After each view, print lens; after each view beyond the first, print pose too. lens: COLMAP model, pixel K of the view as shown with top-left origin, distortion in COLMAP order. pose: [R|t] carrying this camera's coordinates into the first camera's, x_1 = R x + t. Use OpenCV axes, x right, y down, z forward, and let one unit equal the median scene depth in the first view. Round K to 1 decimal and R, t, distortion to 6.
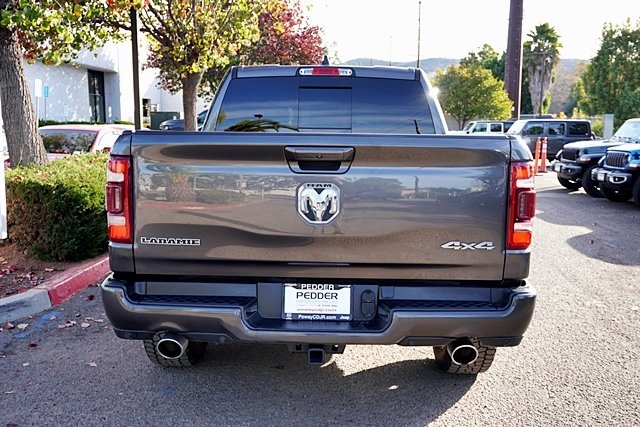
lens RADIAL K [[612.1, 0, 320.4], [0, 612.1, 214.9], [0, 0, 1]] dist [-0.005475, 0.000000]
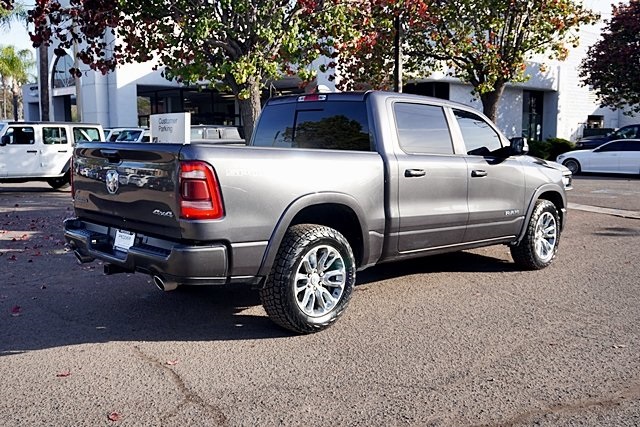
lens RADIAL K [[612.1, 0, 320.9], [0, 612.1, 211.9], [0, 0, 1]] dist [-0.005475, 0.000000]
pose [[0.714043, 0.071402, -0.696451, 1.569451], [-0.094815, 0.995483, 0.004849, 0.000588], [0.693652, 0.062571, 0.717588, 0.146322]]
